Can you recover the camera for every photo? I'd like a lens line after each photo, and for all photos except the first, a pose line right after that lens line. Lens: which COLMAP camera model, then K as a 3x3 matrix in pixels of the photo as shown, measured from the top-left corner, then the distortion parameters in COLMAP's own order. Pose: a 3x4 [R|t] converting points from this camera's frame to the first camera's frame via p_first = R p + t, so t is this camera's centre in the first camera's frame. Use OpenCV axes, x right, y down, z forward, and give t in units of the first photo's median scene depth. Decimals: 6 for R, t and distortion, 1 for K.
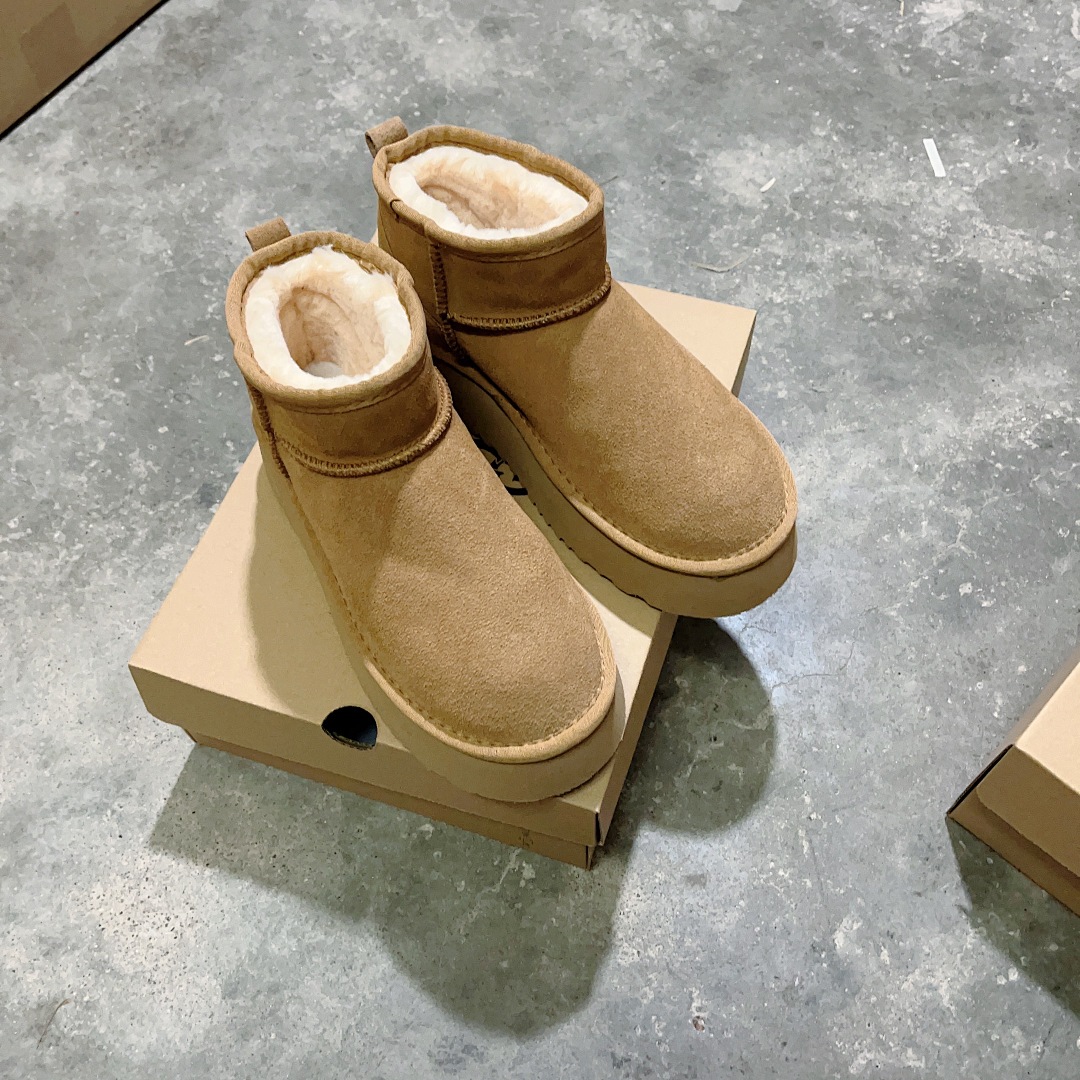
lens RADIAL K [[1079.0, 0, 535.4], [0, 1079.0, 539.9], [0, 0, 1]] dist [0.016945, 0.000000]
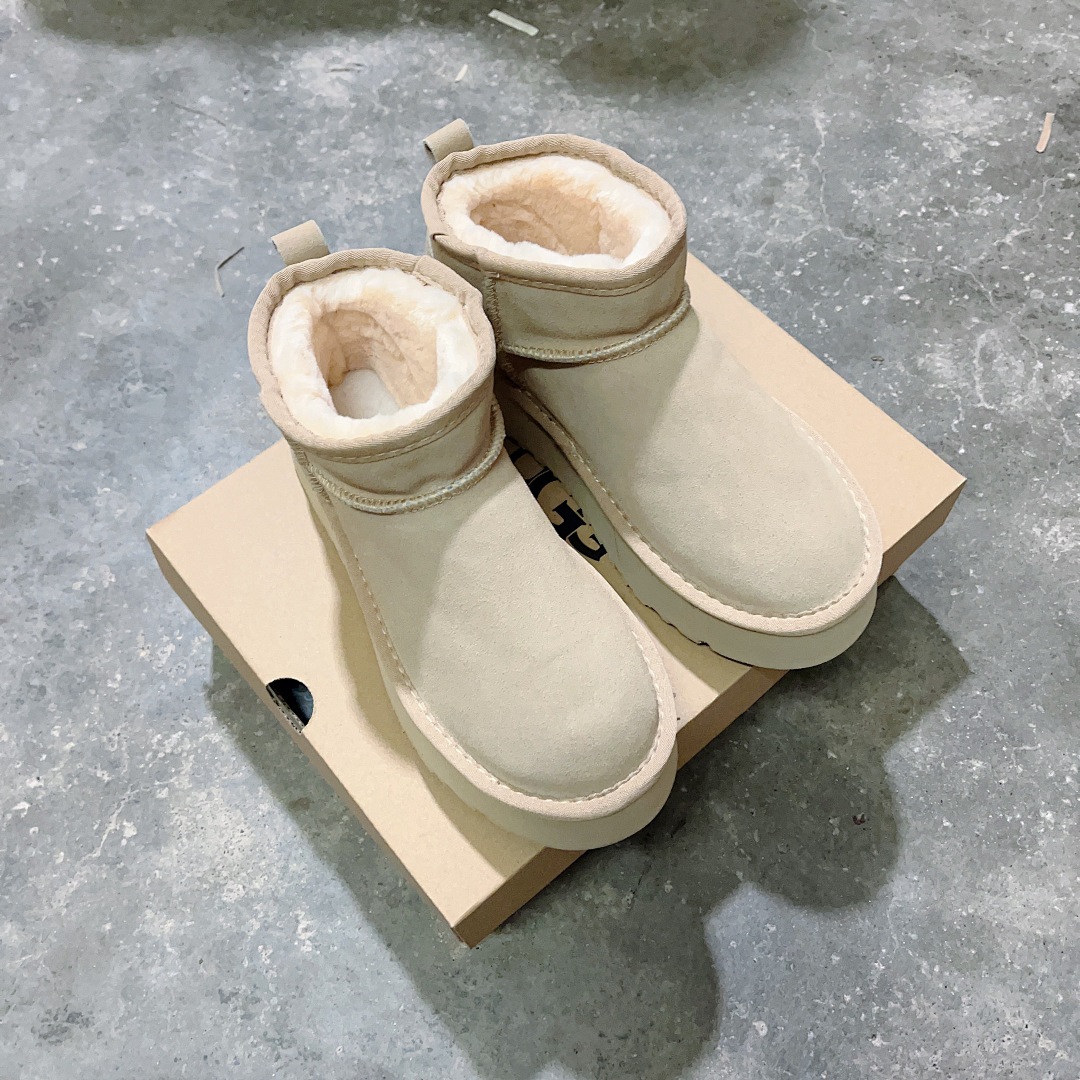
lens RADIAL K [[1079.0, 0, 532.6], [0, 1079.0, 536.7], [0, 0, 1]] dist [0.016945, 0.000000]
pose [[0.981127, -0.167033, 0.097415, 0.223763], [0.159470, 0.983883, 0.080898, 0.018429], [-0.109357, -0.063836, 0.991951, 0.002201]]
